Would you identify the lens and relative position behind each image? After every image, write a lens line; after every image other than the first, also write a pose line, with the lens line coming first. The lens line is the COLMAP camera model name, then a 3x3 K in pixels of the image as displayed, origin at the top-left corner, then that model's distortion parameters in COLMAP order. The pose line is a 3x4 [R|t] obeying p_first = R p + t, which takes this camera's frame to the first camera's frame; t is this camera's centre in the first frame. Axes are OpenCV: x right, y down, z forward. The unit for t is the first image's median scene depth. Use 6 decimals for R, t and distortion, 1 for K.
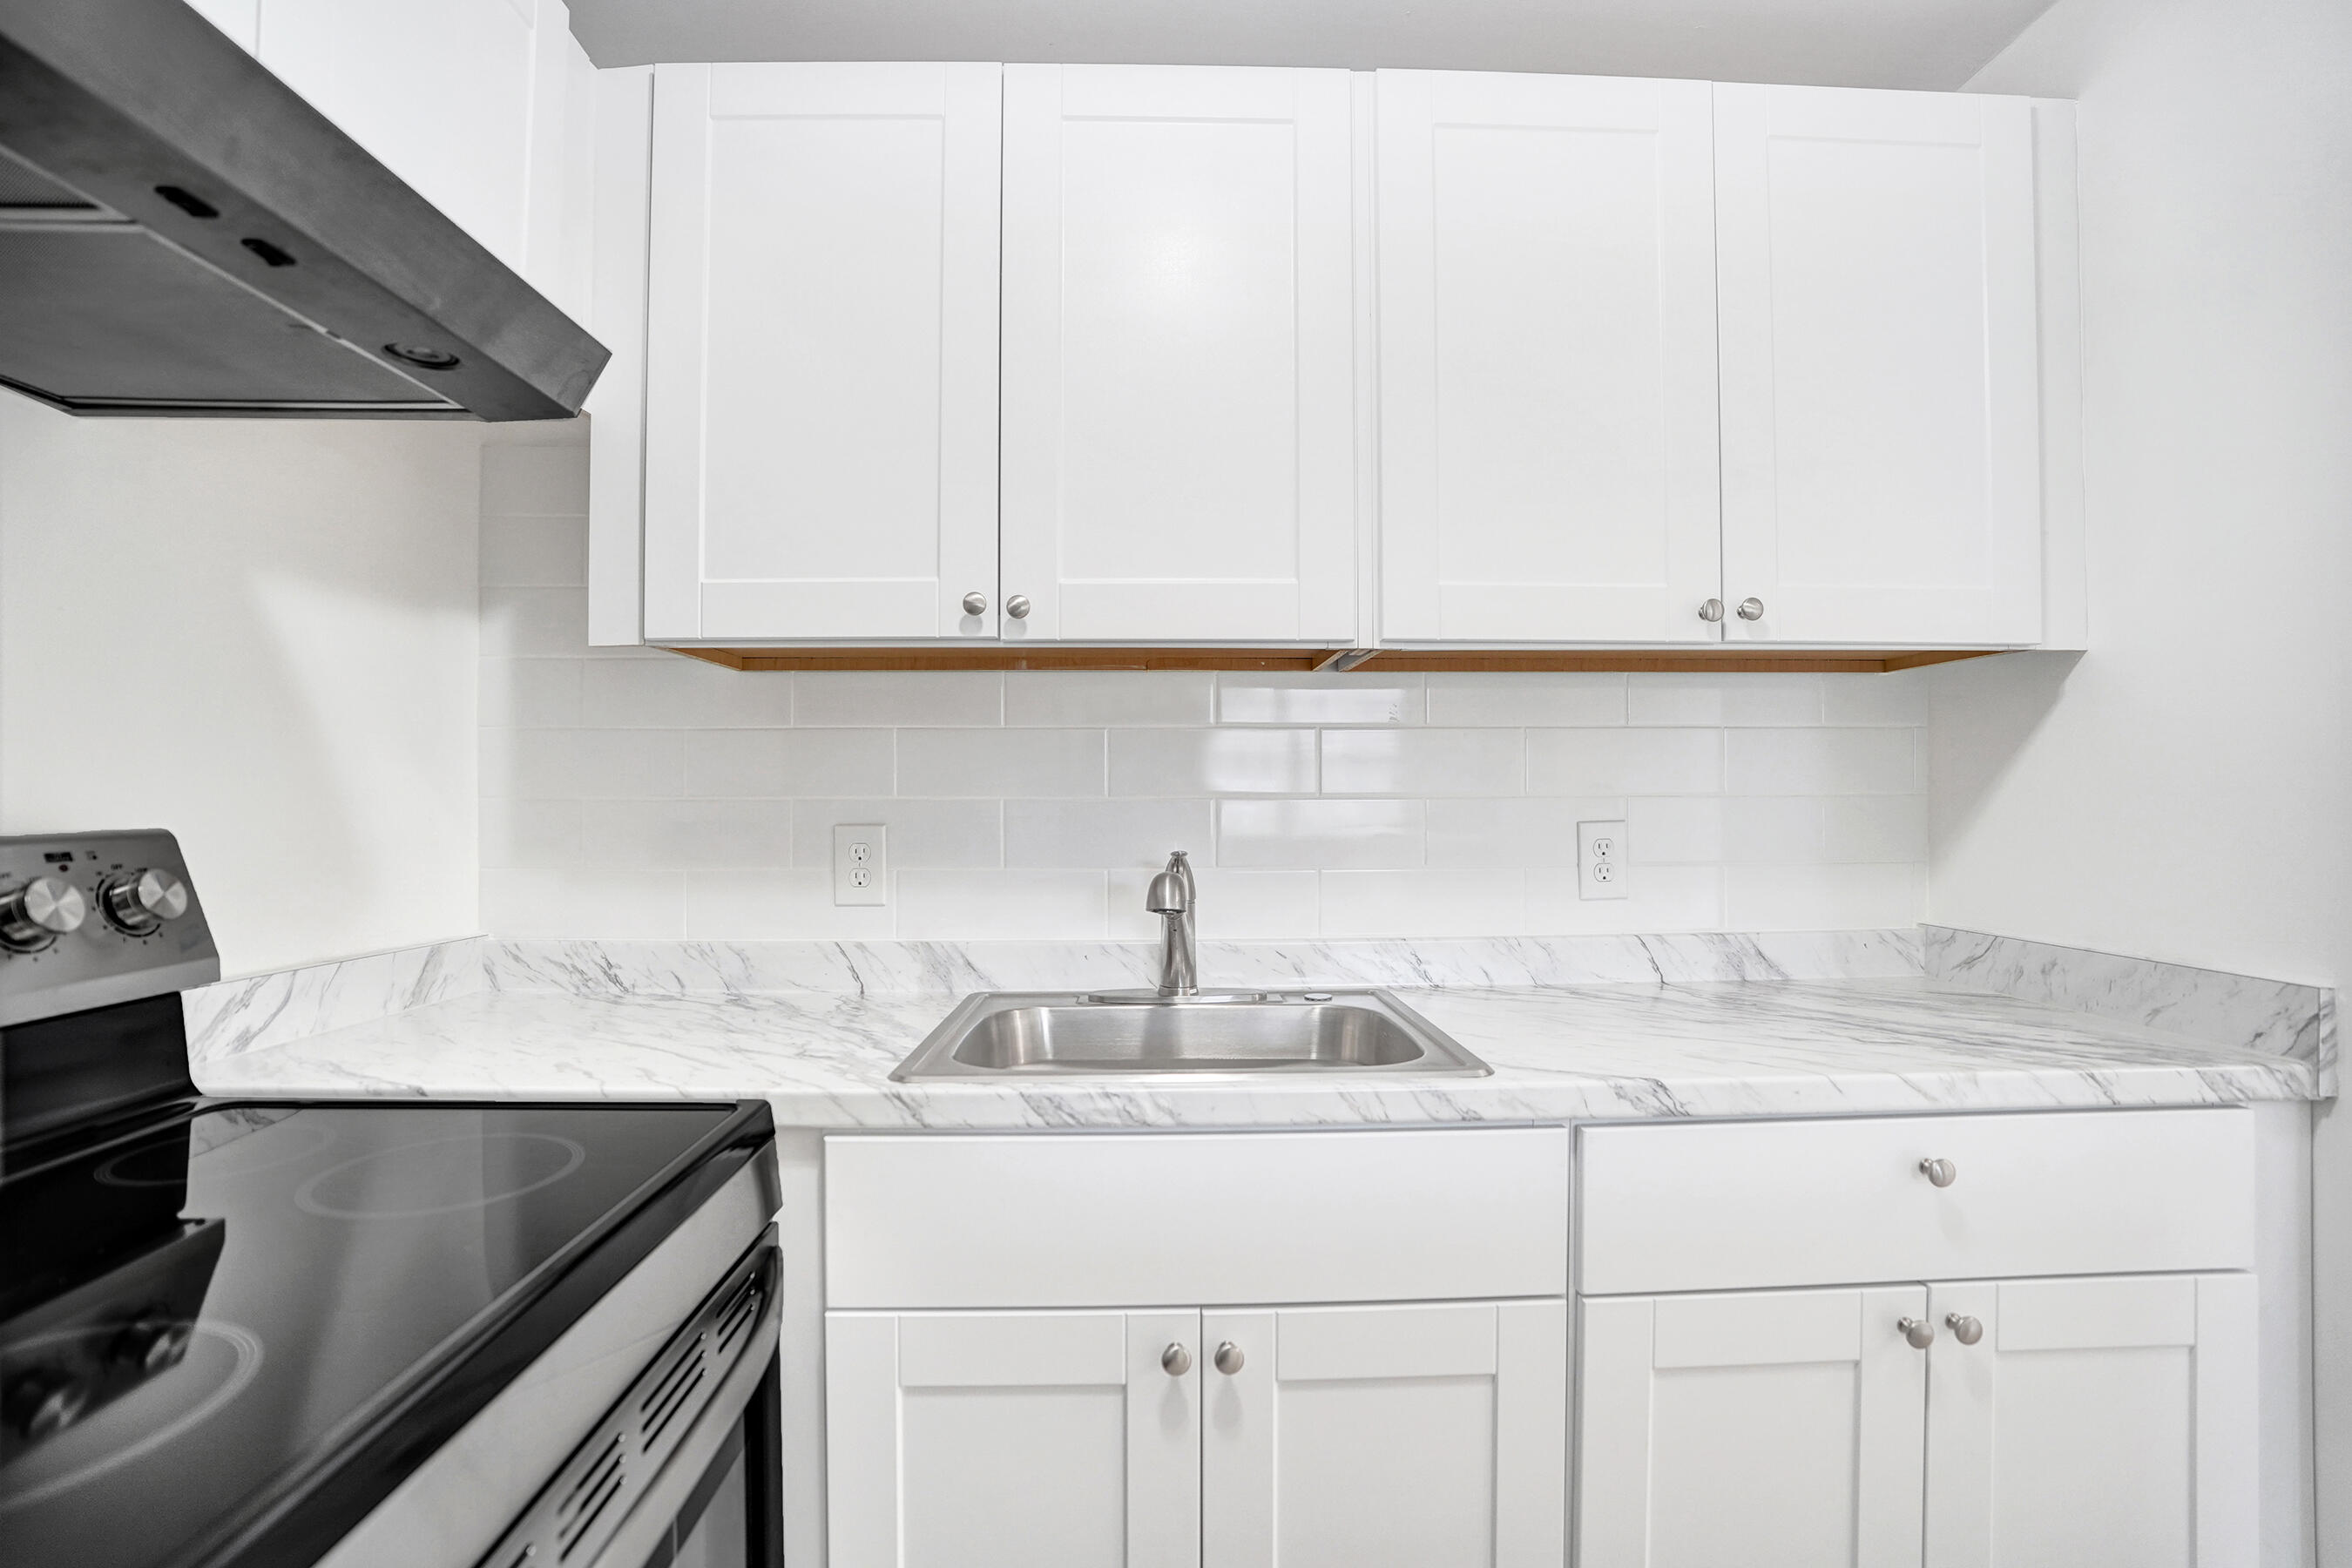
lens RADIAL K [[1116.4, 0, 1182.3], [0, 1116.4, 788.9], [0, 0, 1]] dist [-0.066899, 0.023097]
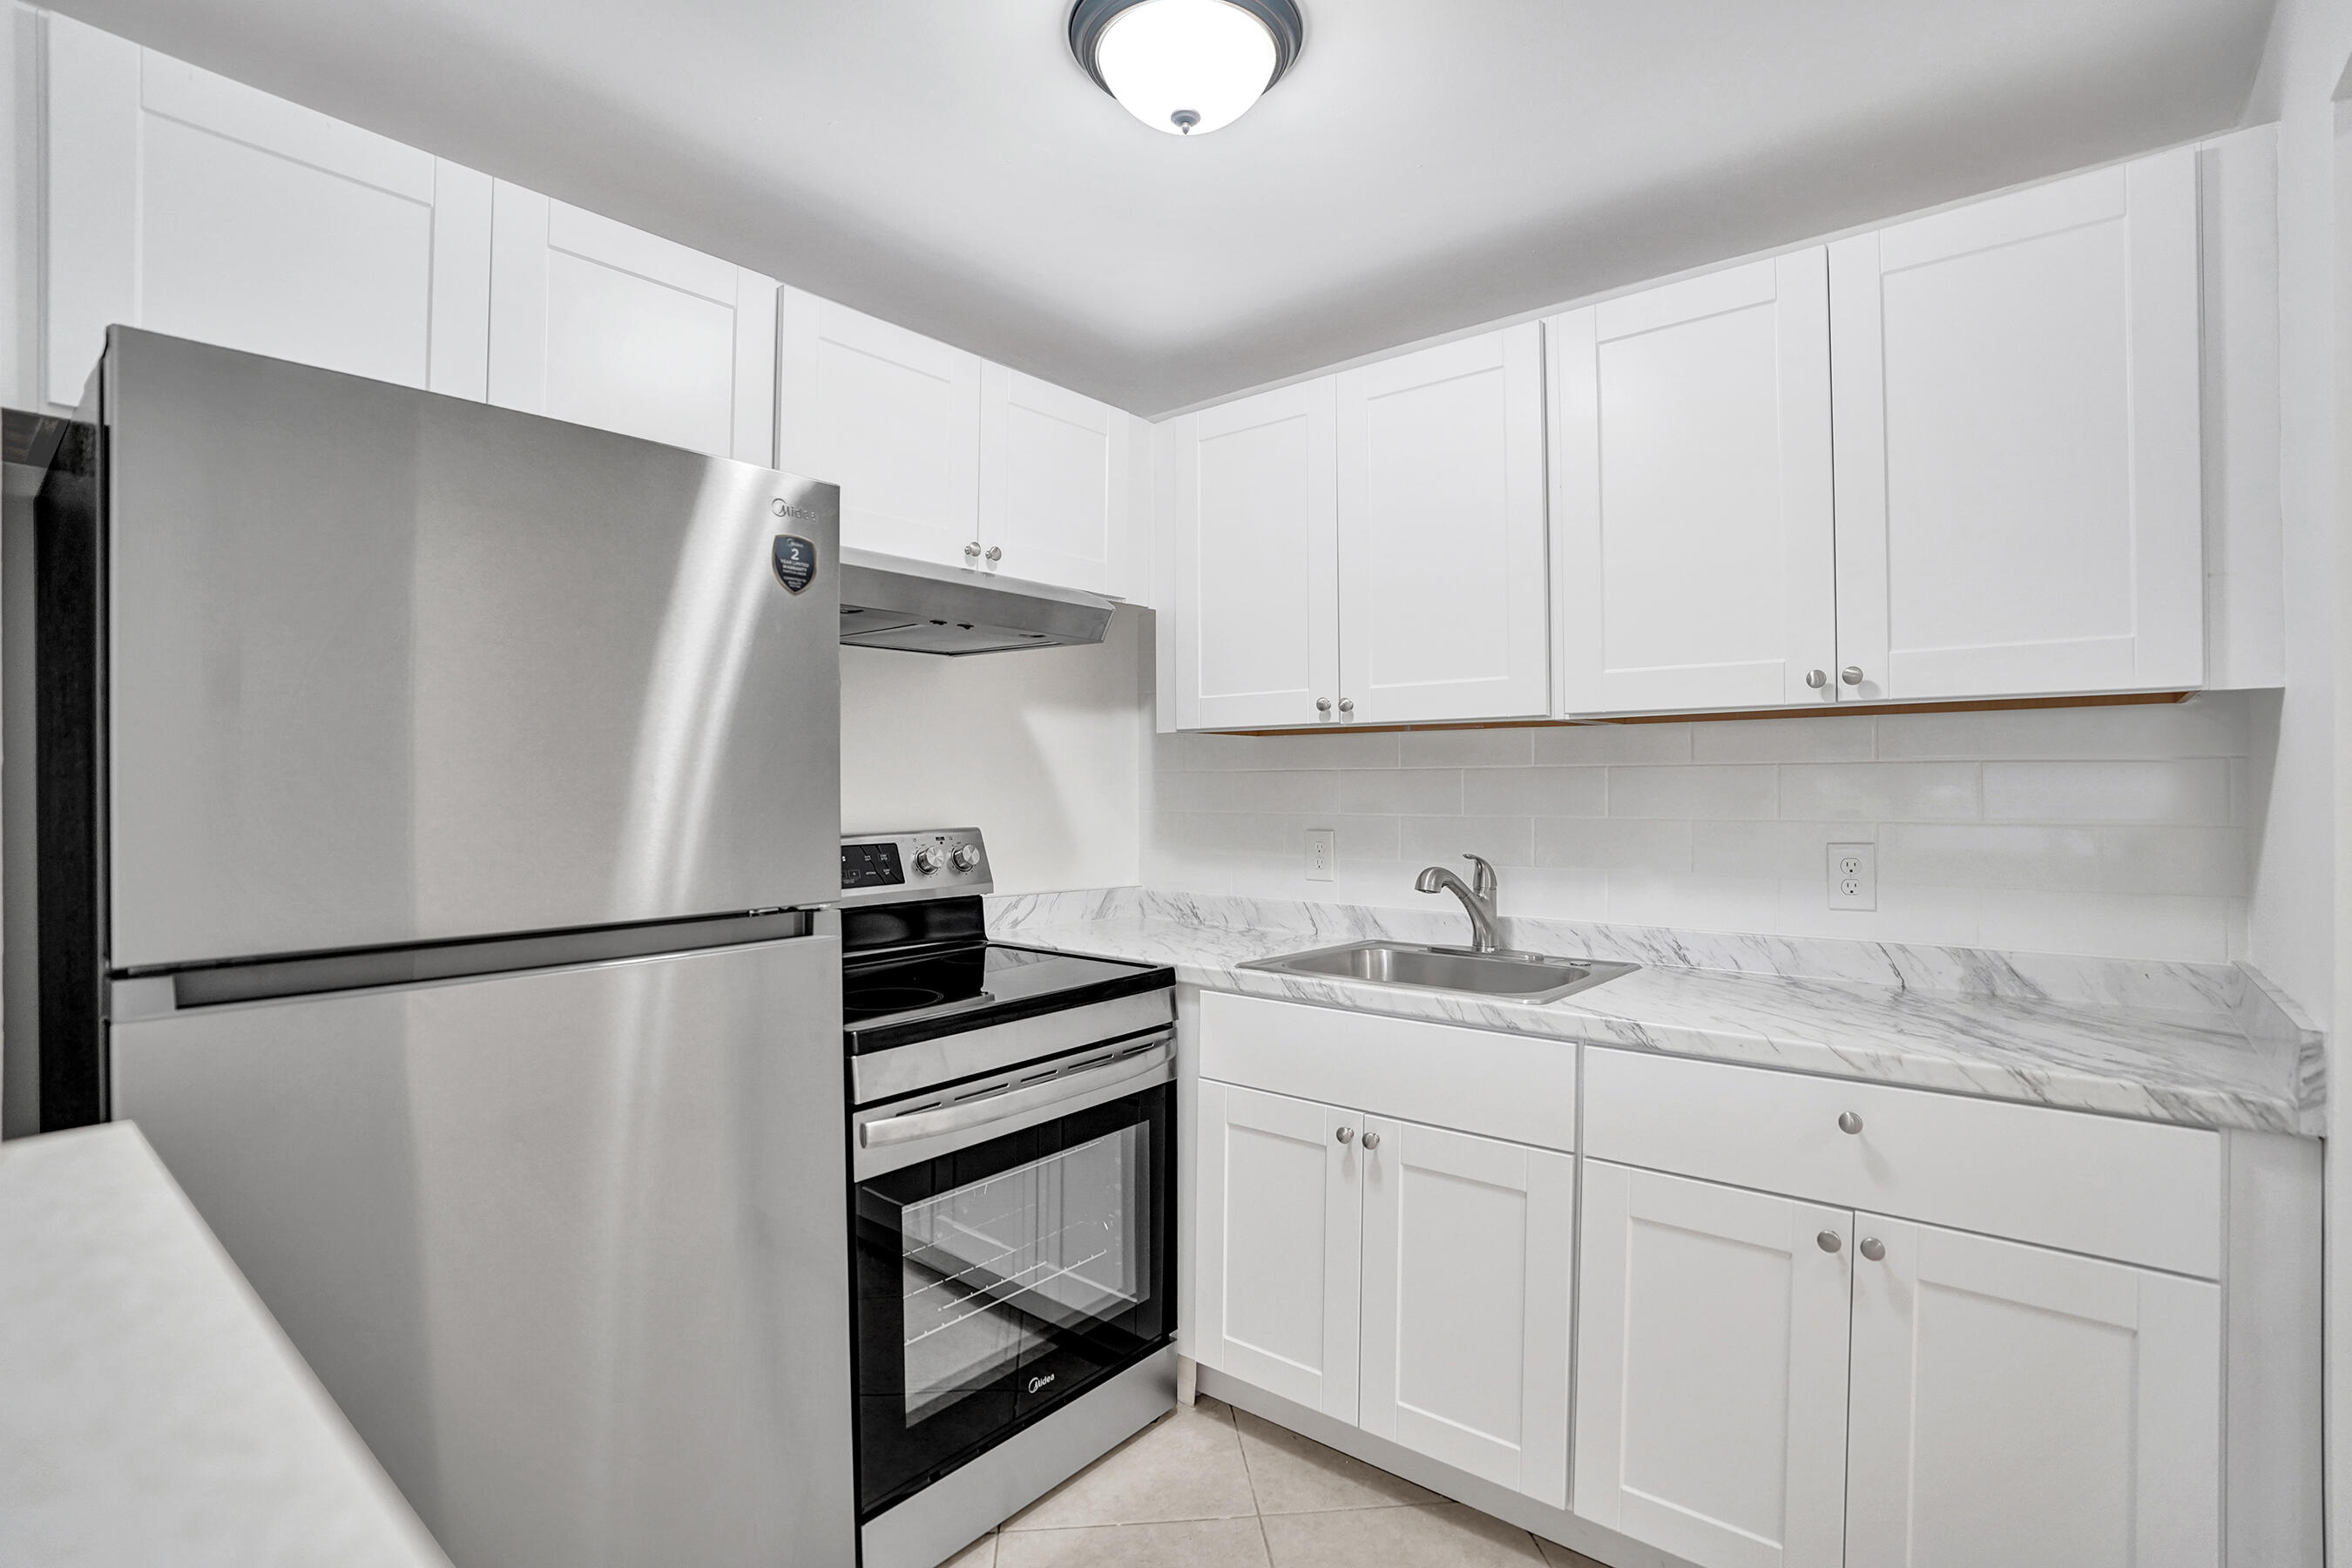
lens RADIAL K [[1103.5, 0, 1176.0], [0, 1103.5, 784.0], [0, 0, 1]] dist [-0.071002, 0.028680]
pose [[0.747962, -0.001133, -0.663741, 0.929462], [0.003094, 0.999994, 0.001780, -0.058100], [0.663734, -0.003385, 0.747961, -0.499032]]
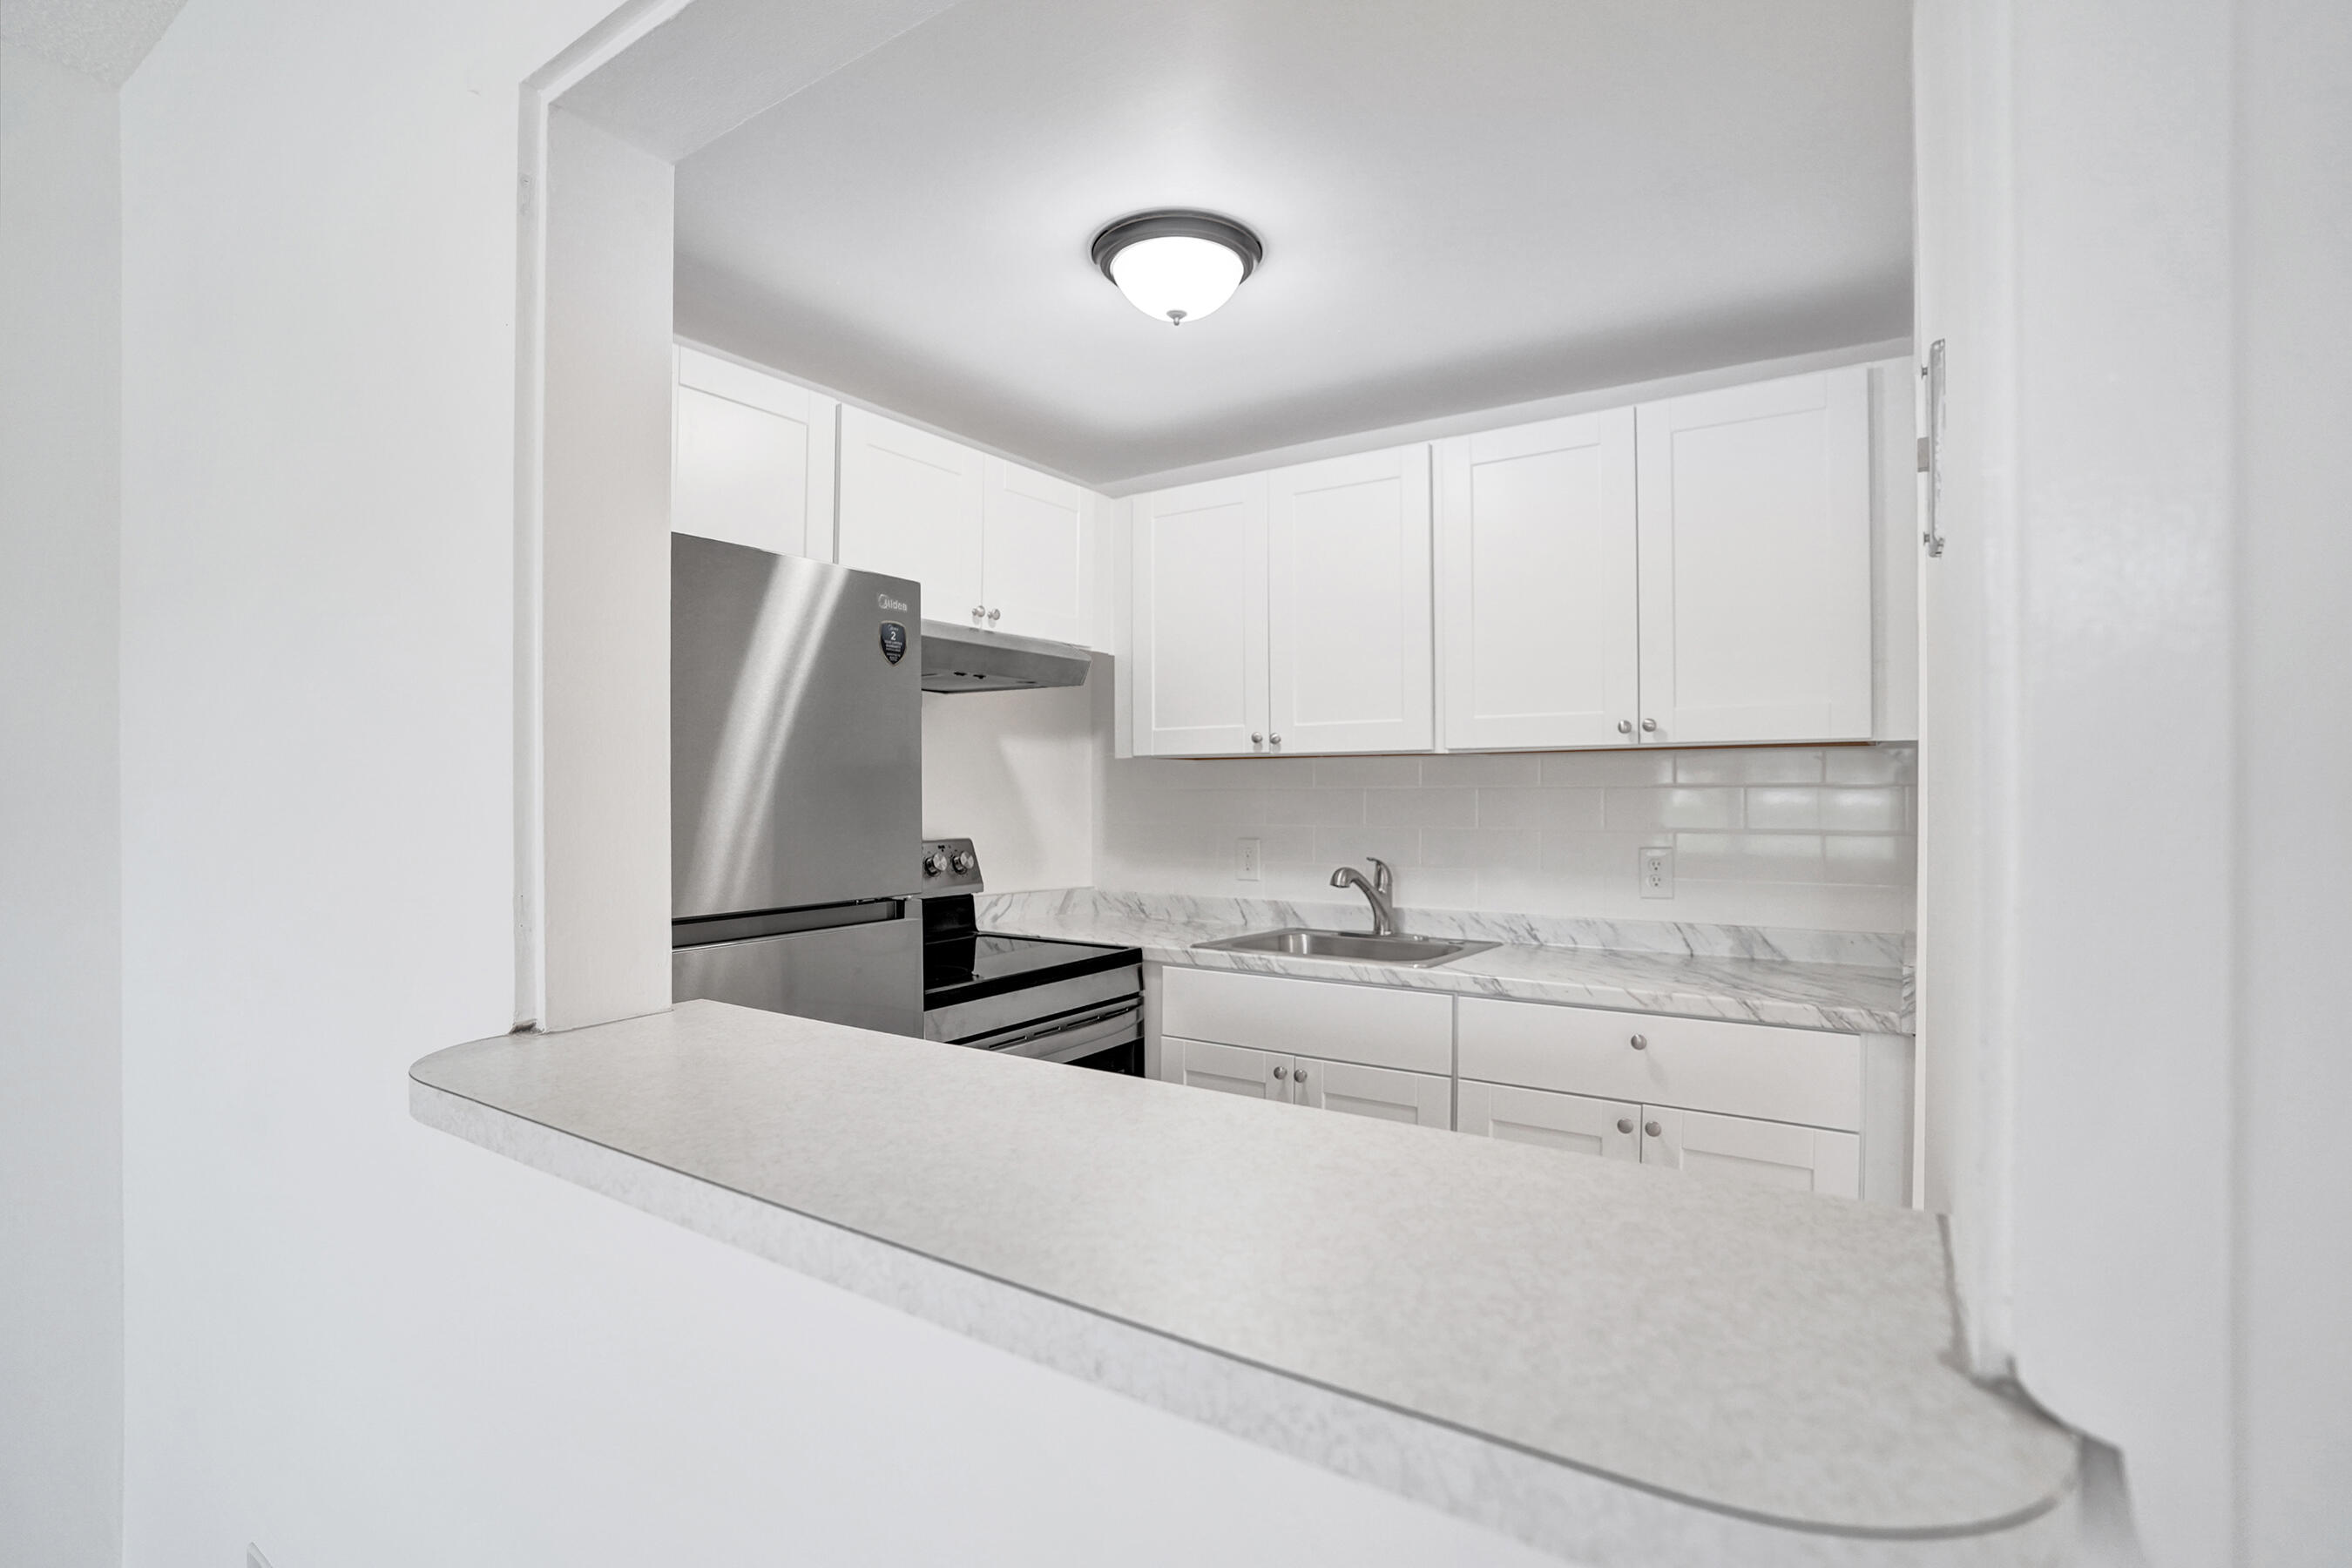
lens RADIAL K [[1111.8, 0, 1182.6], [0, 1111.8, 794.1], [0, 0, 1]] dist [-0.054093, 0.028866]
pose [[0.813959, 0.001457, -0.580920, 1.139470], [0.000942, 0.999992, 0.003828, -0.082523], [0.580921, -0.003663, 0.813952, -0.996354]]
